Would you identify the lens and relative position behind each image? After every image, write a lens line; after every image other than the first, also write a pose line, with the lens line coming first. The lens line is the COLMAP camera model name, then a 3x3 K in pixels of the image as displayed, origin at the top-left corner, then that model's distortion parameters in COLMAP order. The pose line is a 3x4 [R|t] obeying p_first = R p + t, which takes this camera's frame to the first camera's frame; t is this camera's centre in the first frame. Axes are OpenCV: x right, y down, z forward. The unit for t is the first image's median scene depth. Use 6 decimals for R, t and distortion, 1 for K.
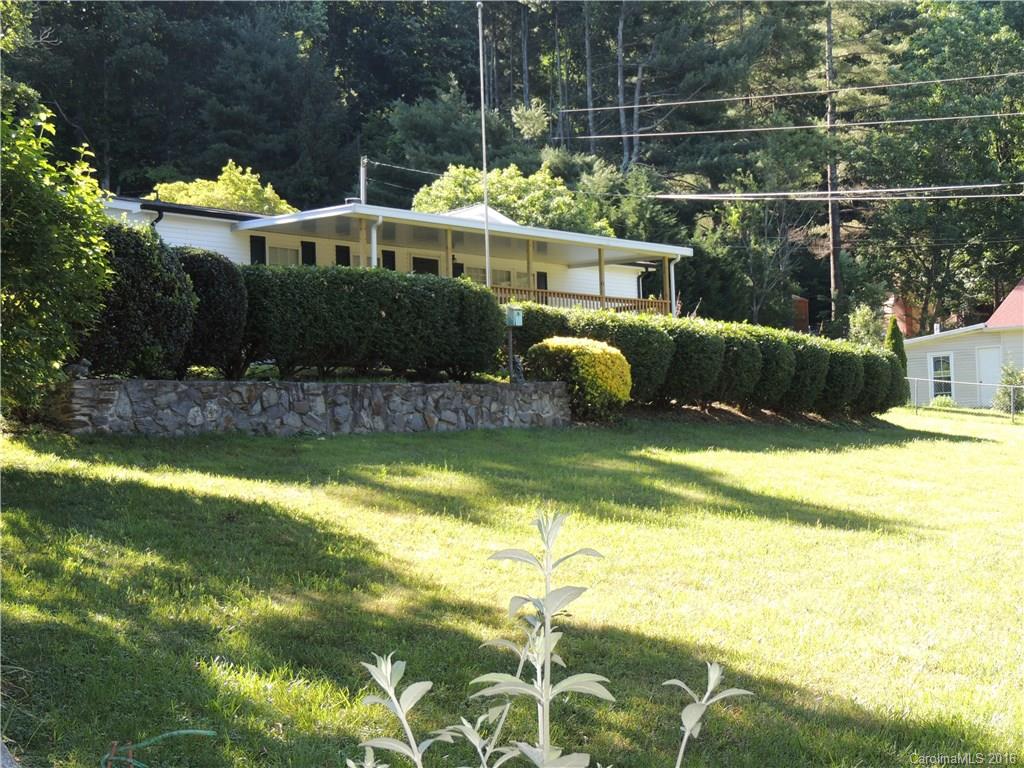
lens RADIAL K [[1210.6, 0, 512.0], [0, 1210.6, 384.0], [0, 0, 1]] dist [-0.007213, -0.013384]
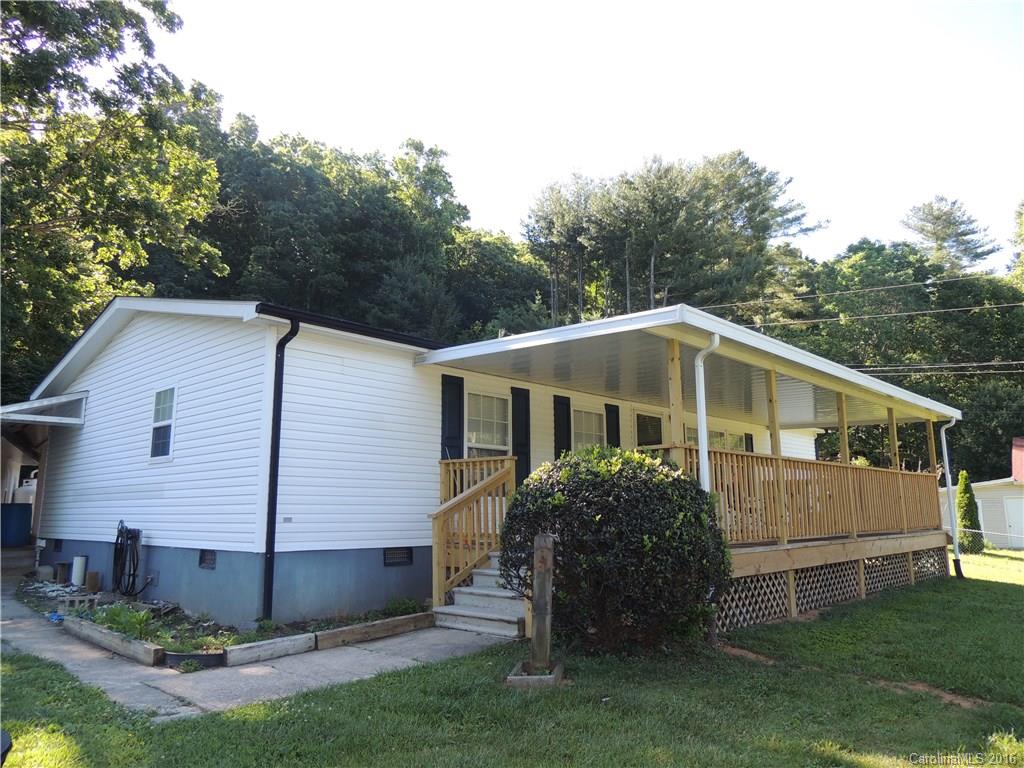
lens RADIAL K [[718.8, 0, 512.0], [0, 718.8, 384.0], [0, 0, 1]] dist [-0.000435, -0.000096]
pose [[0.998771, 0.020069, -0.045322, -0.038691], [-0.026460, 0.989054, -0.145160, -0.015071], [0.041913, 0.146181, 0.988370, 0.149334]]
